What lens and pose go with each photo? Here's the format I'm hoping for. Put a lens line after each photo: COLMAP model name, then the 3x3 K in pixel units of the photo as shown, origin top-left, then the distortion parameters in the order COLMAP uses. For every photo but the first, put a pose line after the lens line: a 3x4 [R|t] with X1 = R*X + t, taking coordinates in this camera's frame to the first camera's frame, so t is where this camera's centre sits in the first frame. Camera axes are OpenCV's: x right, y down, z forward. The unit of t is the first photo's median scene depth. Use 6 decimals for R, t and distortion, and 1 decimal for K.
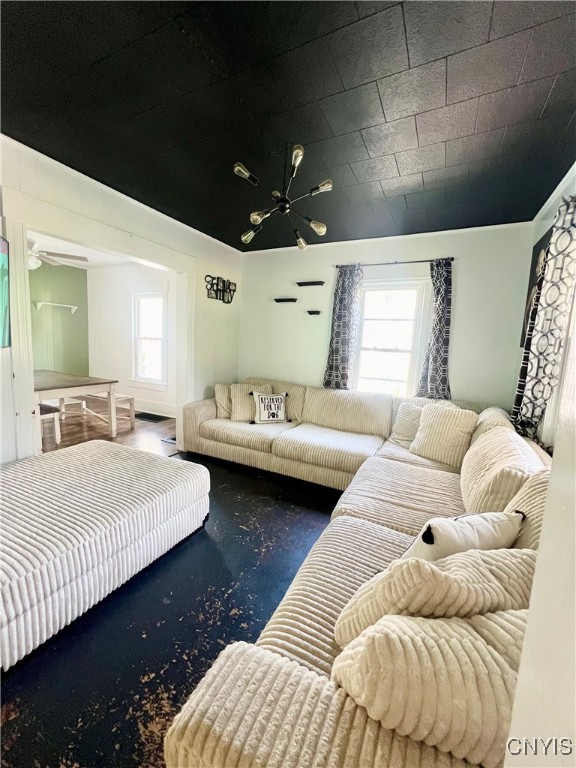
lens RADIAL K [[308.4, 0, 288.8], [0, 308.4, 383.5], [0, 0, 1]] dist [-0.000354, 0.000023]
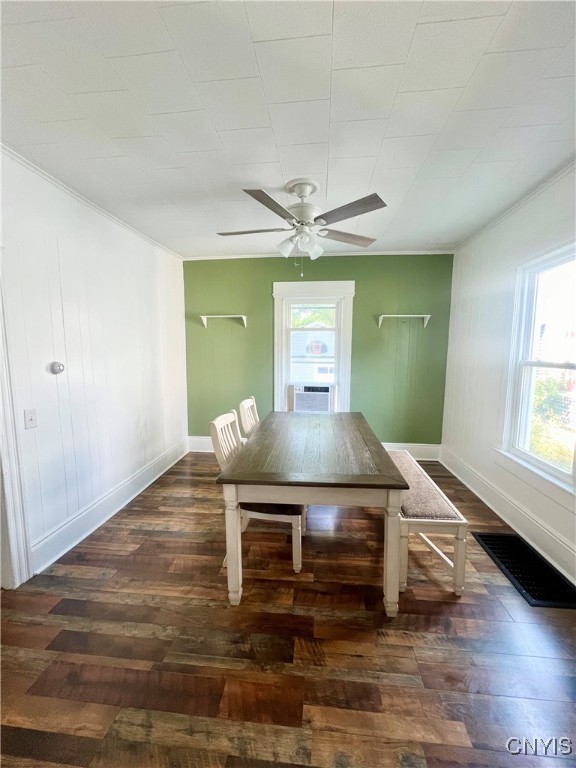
lens RADIAL K [[308.4, 0, 286.4], [0, 308.4, 383.5], [0, 0, 1]] dist [-0.000354, 0.000023]
pose [[0.350401, 0.059209, -0.934726, -0.190850], [-0.104268, 0.994262, 0.023893, -0.093431], [0.930778, 0.089090, 0.354564, 0.524991]]
